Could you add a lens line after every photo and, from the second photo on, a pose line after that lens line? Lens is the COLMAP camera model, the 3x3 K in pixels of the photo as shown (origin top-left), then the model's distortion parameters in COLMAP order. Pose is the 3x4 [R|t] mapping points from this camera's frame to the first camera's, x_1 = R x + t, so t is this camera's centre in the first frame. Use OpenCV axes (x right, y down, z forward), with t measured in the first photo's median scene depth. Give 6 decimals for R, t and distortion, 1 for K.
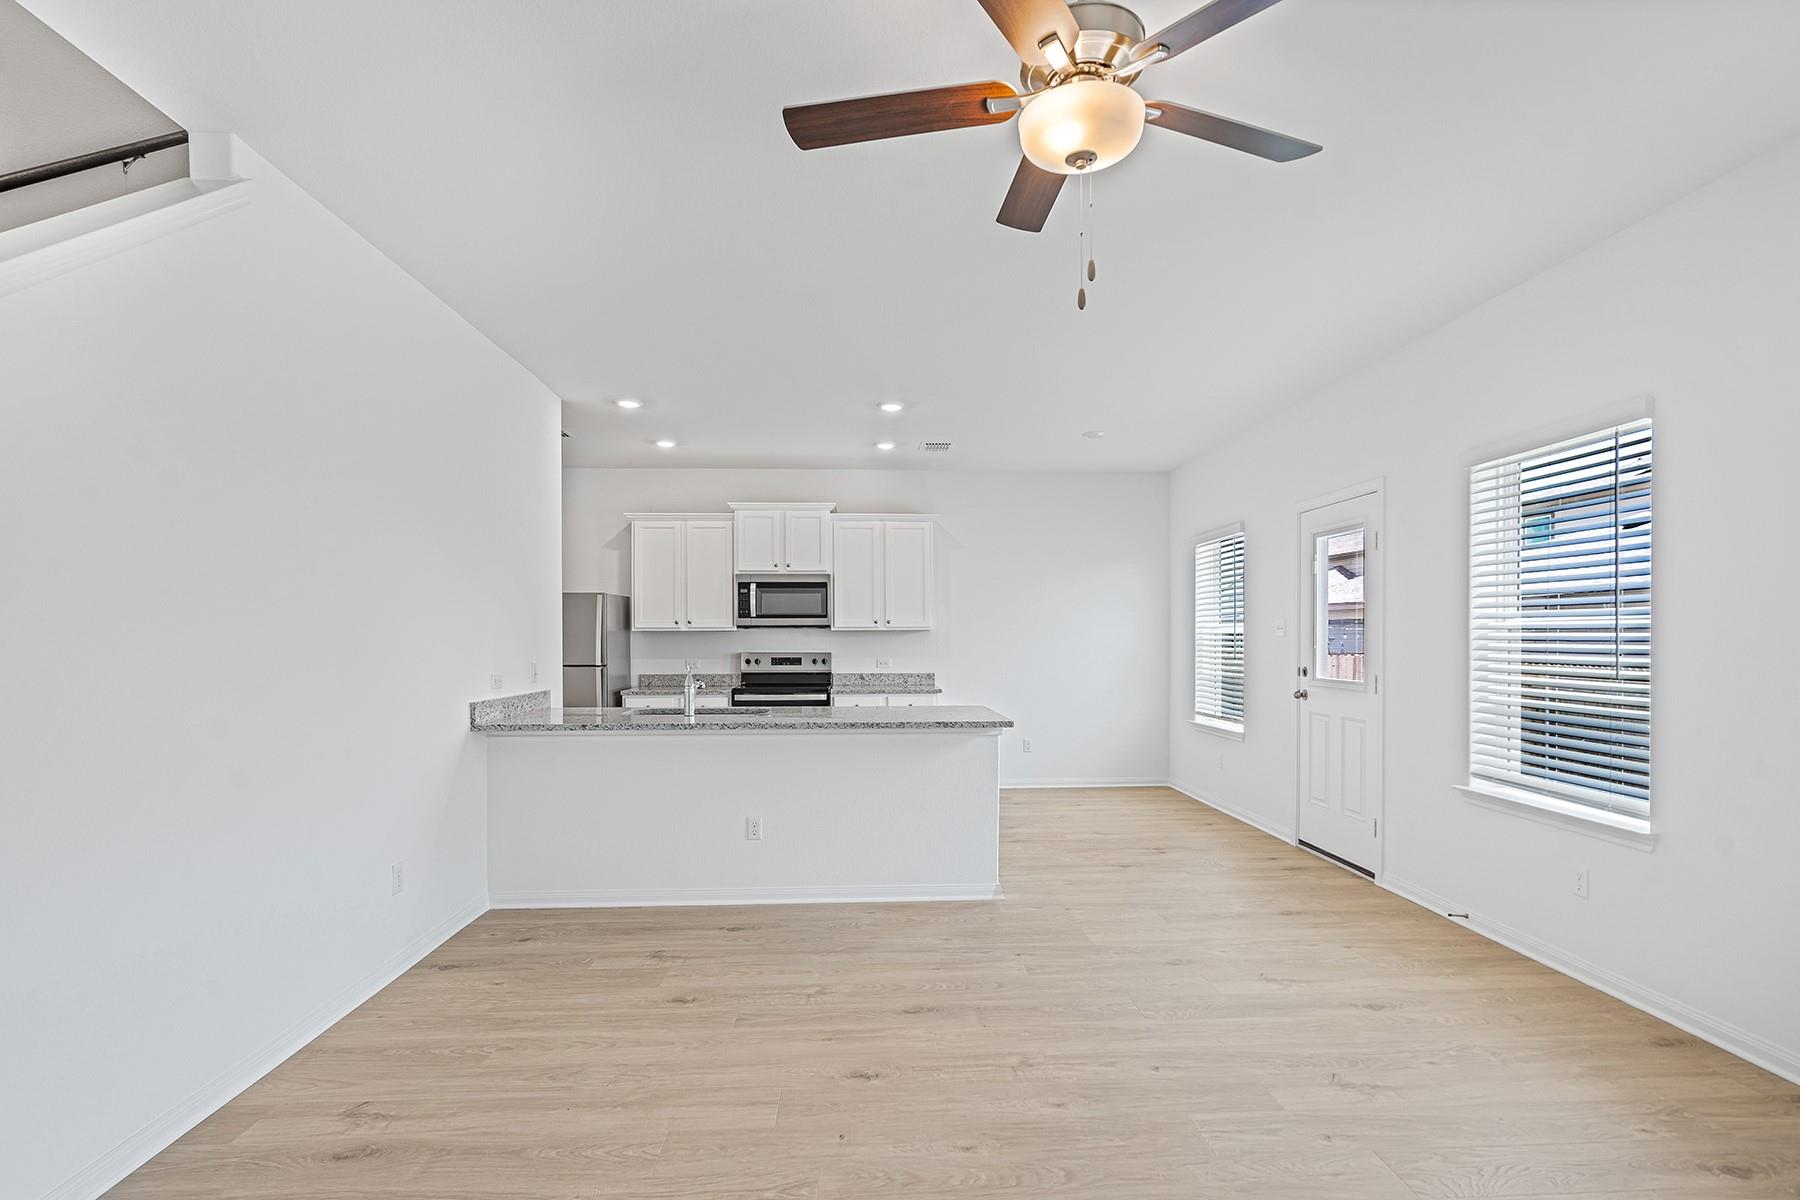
lens RADIAL K [[867.5, 0, 904.3], [0, 867.5, 637.8], [0, 0, 1]] dist [-0.002966, 0.000899]
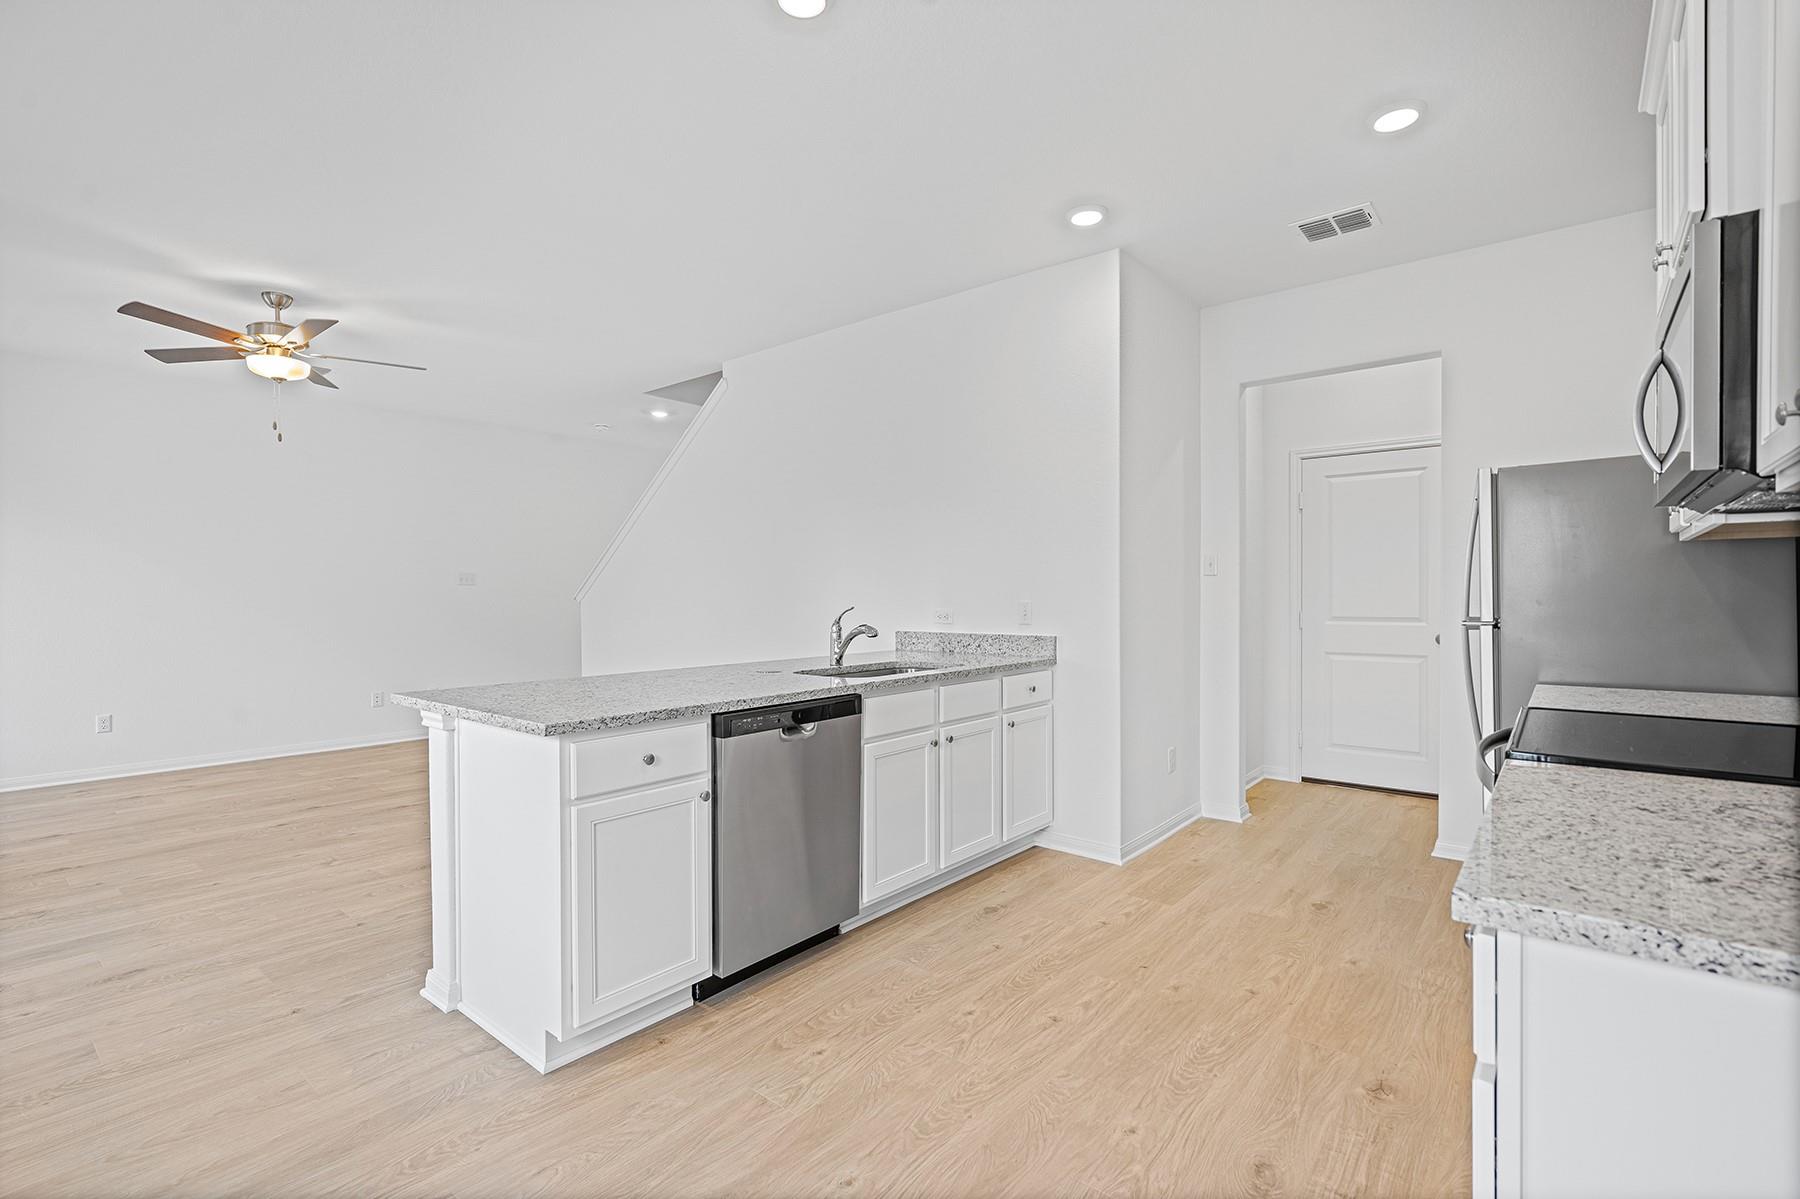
lens RADIAL K [[825.7, 0, 892.8], [0, 825.7, 603.0], [0, 0, 1]] dist [-0.003357, 0.000872]
pose [[-0.681949, 0.012906, -0.731286, 0.301455], [0.006404, 0.999911, 0.011675, 0.020314], [0.731372, 0.003279, -0.681971, 1.592729]]
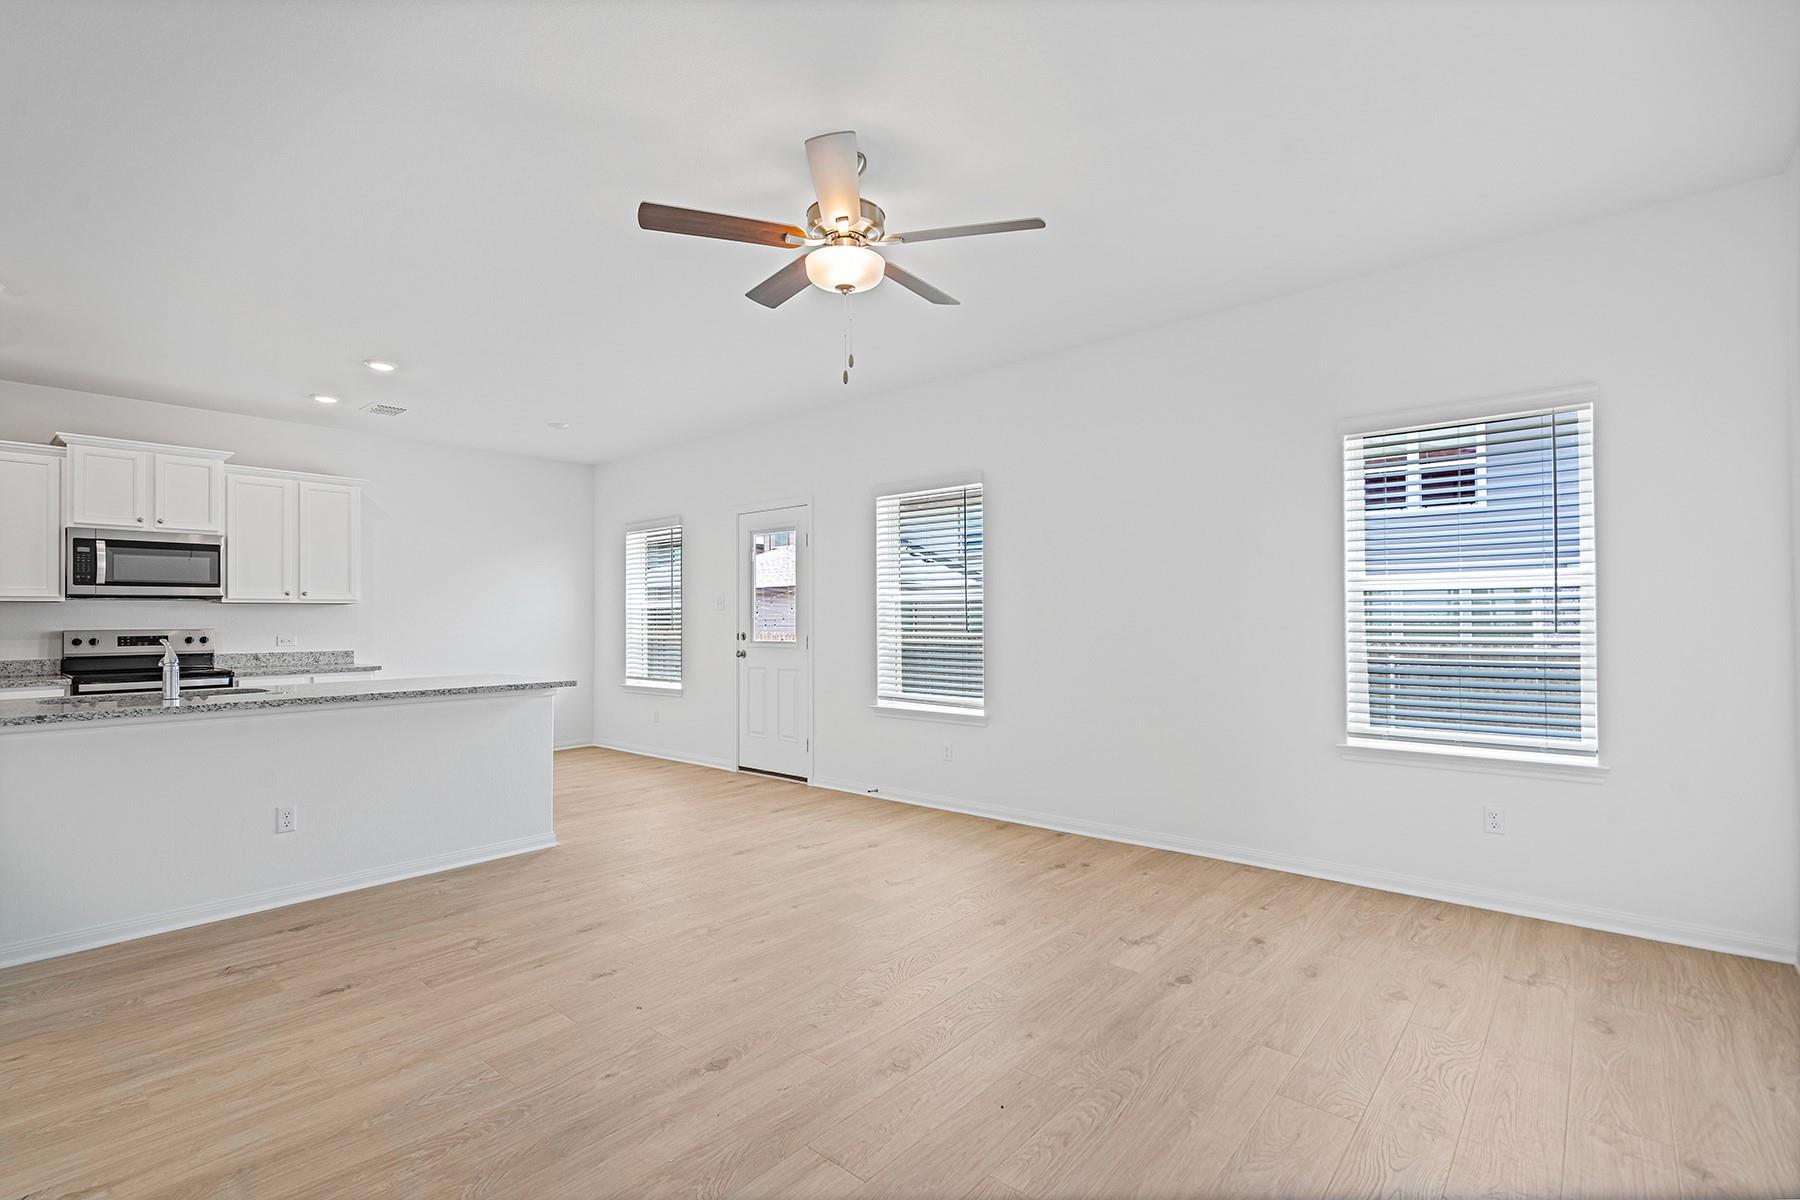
lens RADIAL K [[825.7, 0, 892.8], [0, 825.7, 603.5], [0, 0, 1]] dist [-0.003357, 0.000872]
pose [[0.695180, 0.010034, 0.718765, -0.334377], [0.004978, 0.999811, -0.018773, 0.017211], [-0.718818, 0.016628, 0.694999, -0.032877]]
